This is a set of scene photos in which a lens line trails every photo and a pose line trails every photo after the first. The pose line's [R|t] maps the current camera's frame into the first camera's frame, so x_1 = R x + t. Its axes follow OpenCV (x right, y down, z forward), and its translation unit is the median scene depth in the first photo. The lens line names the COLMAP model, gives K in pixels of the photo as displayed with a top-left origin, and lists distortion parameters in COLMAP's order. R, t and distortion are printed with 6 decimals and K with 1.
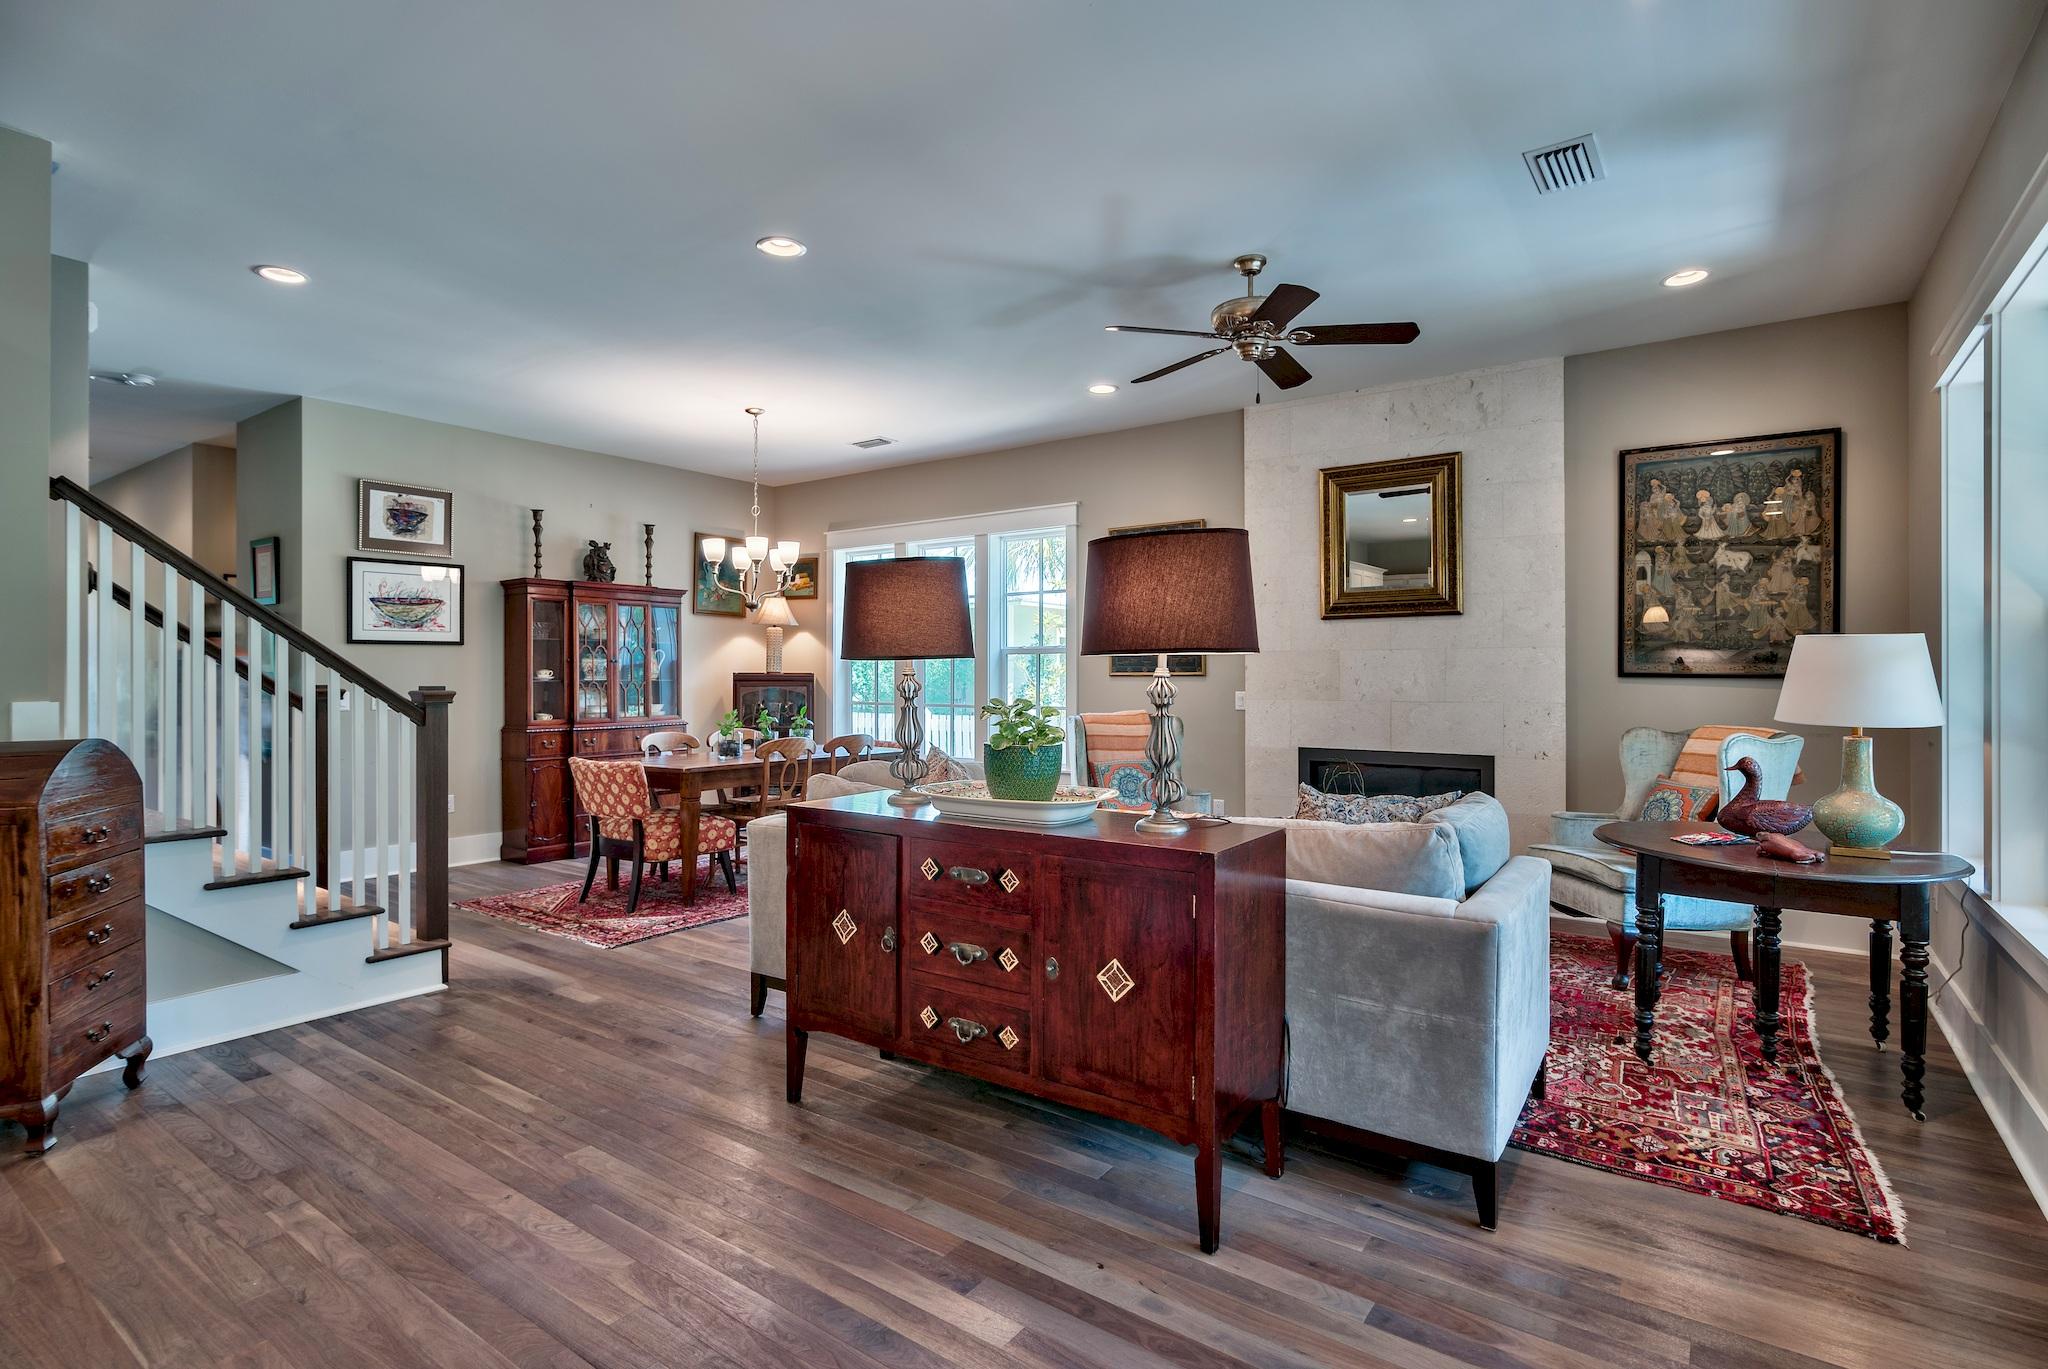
lens RADIAL K [[1005.1, 0, 1024.0], [0, 1005.1, 684.5], [0, 0, 1]] dist [0.000207, -0.000125]
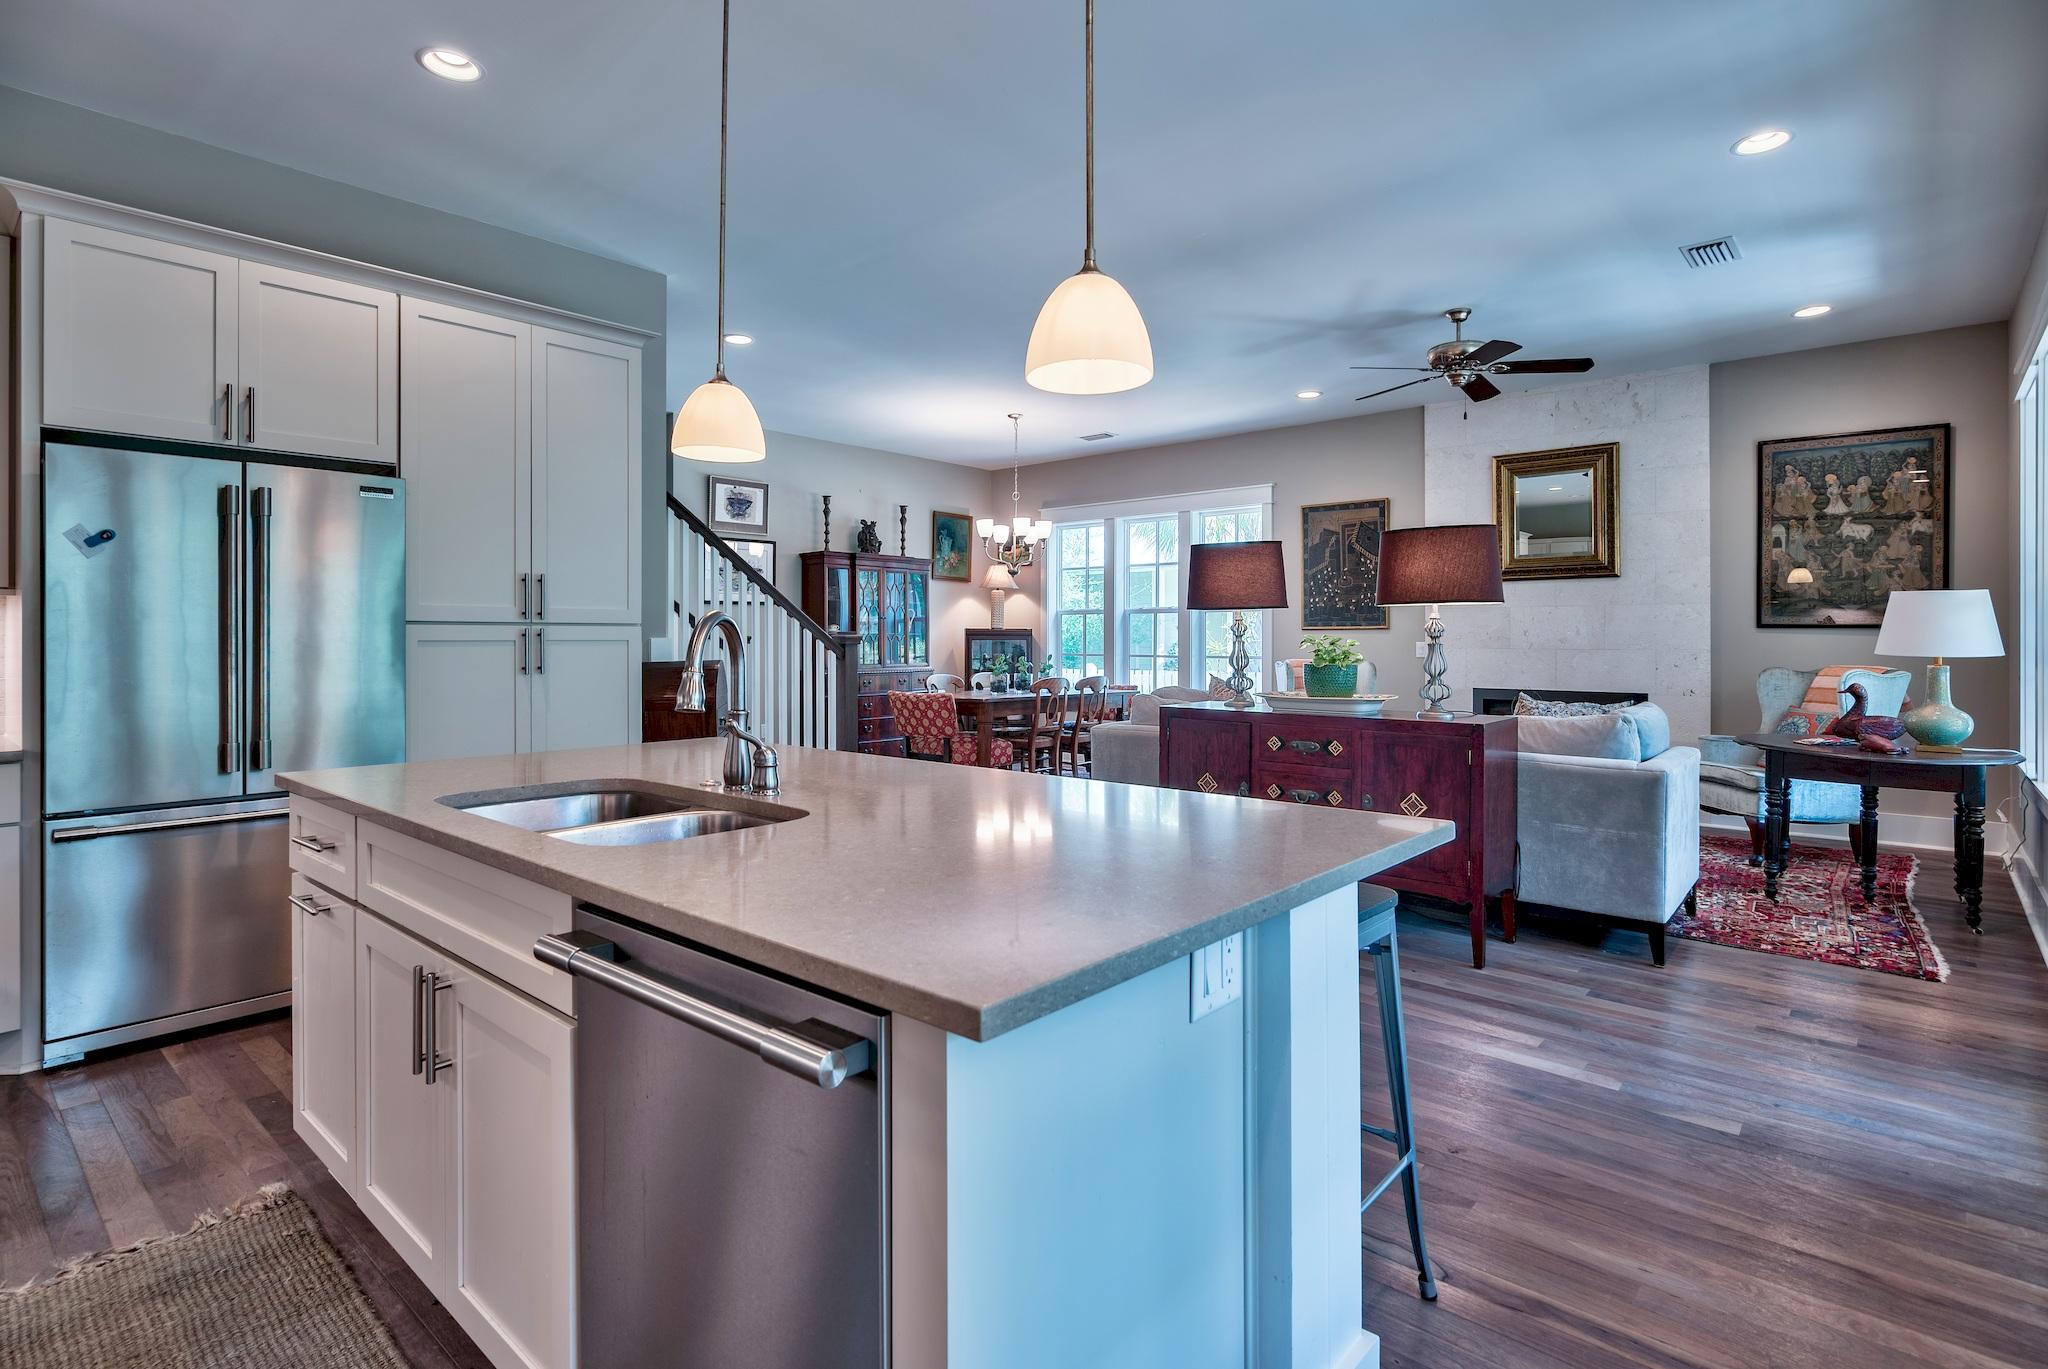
lens RADIAL K [[1017.3, 0, 1016.9], [0, 1017.3, 647.4], [0, 0, 1]] dist [0.000136, 0.000294]
pose [[0.994732, 0.002270, -0.102483, -0.192406], [-0.002446, 0.999996, -0.001595, 0.022829], [0.102479, 0.001838, 0.994733, -0.351979]]
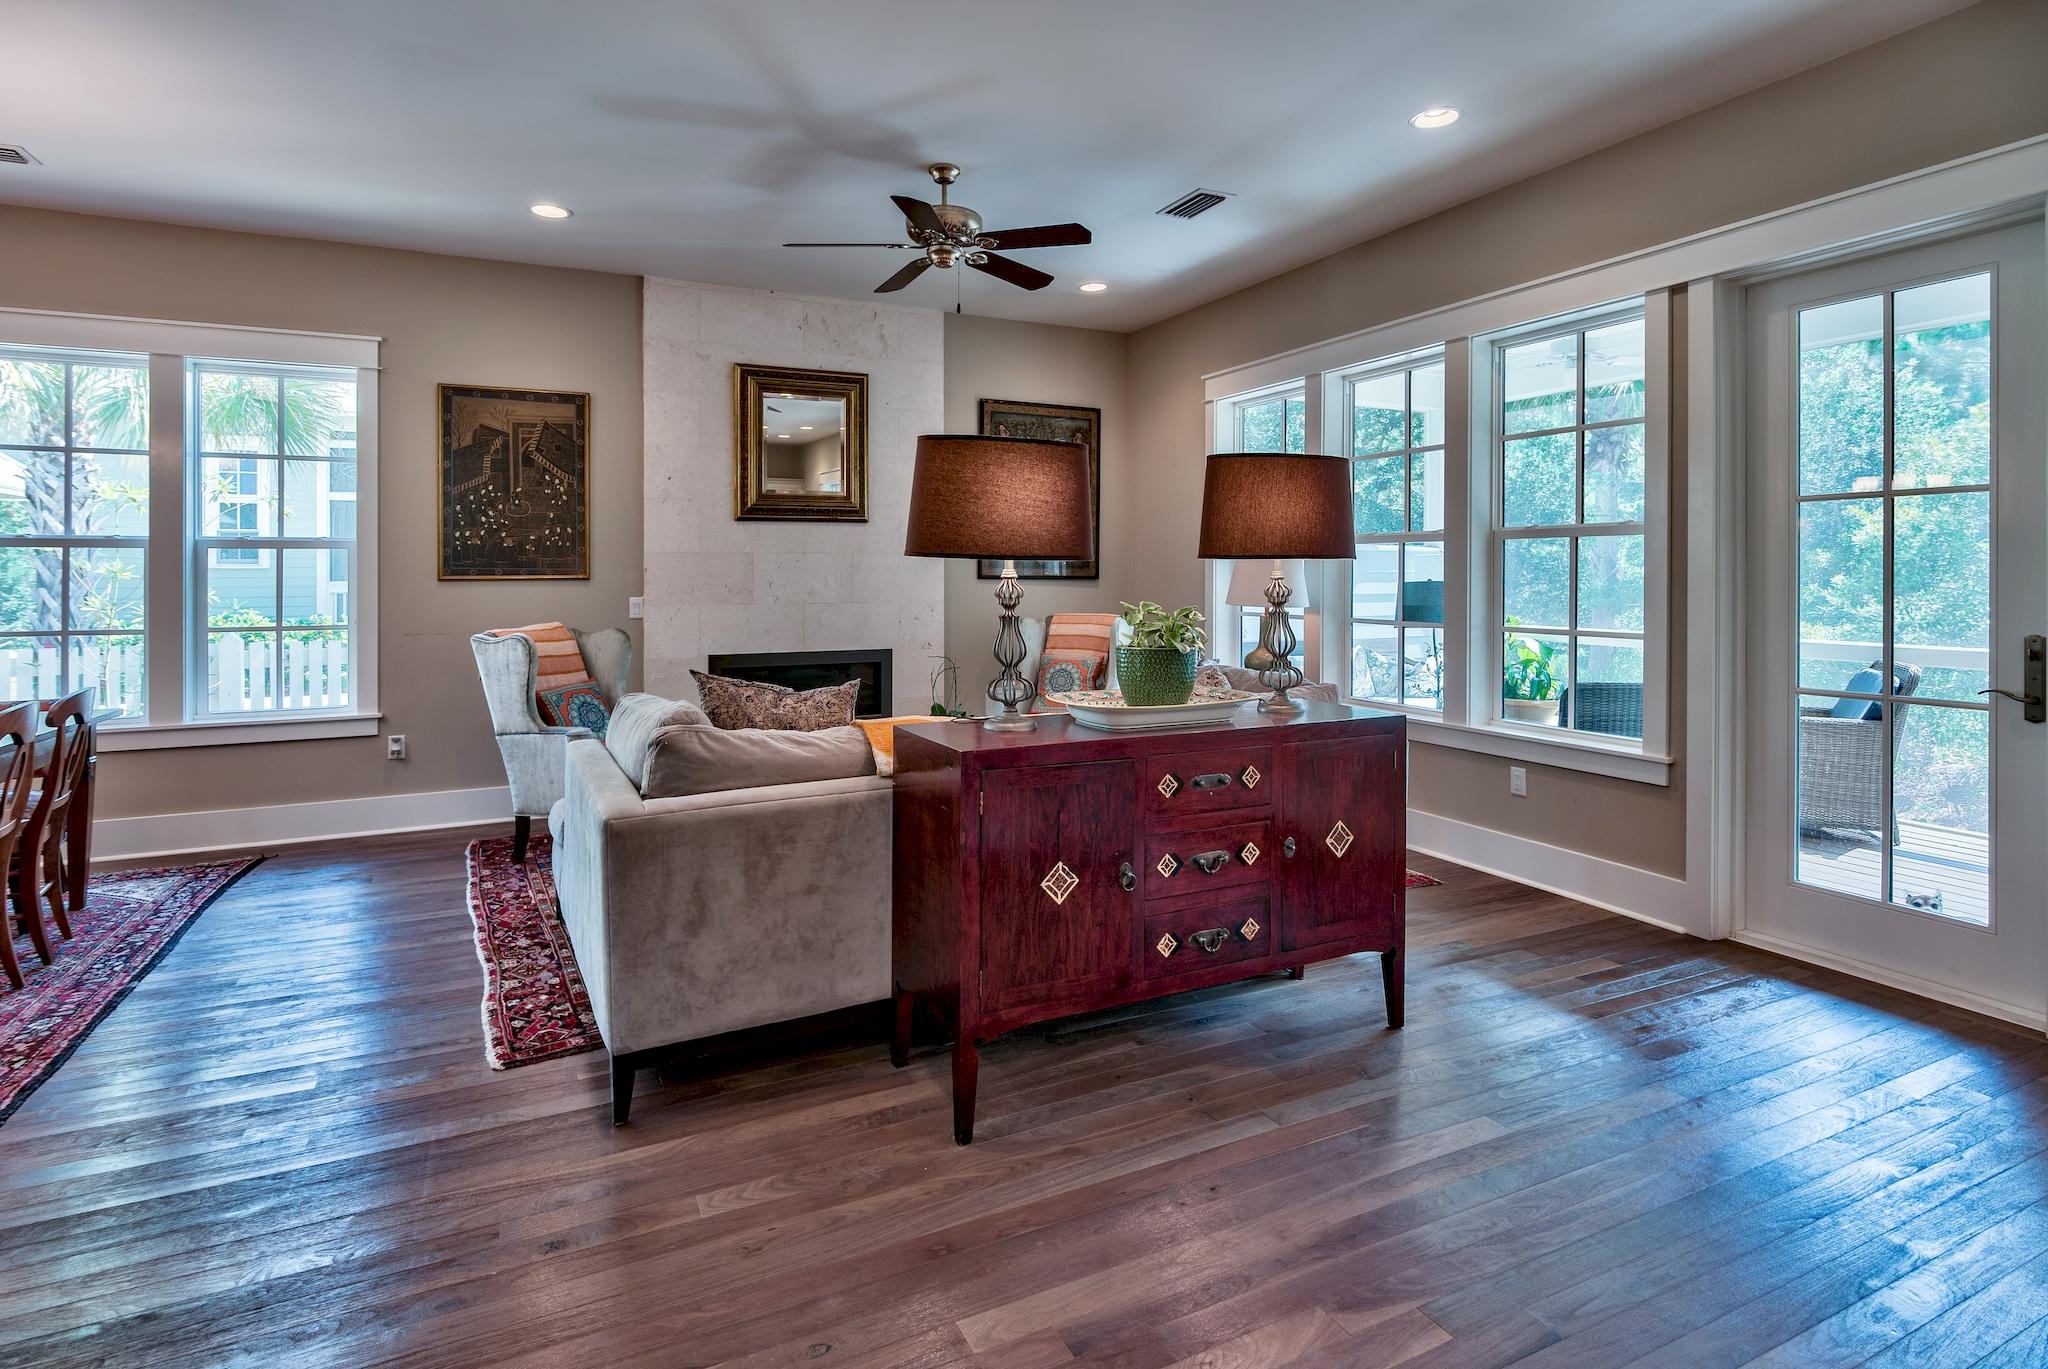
lens RADIAL K [[1035.8, 0, 1014.7], [0, 1035.8, 585.9], [0, 0, 1]] dist [-0.000636, -0.000198]
pose [[0.475852, -0.010670, 0.879461, -0.589881], [0.012008, 0.999912, 0.005634, -0.005661], [-0.879443, 0.007880, 0.475938, 0.390198]]
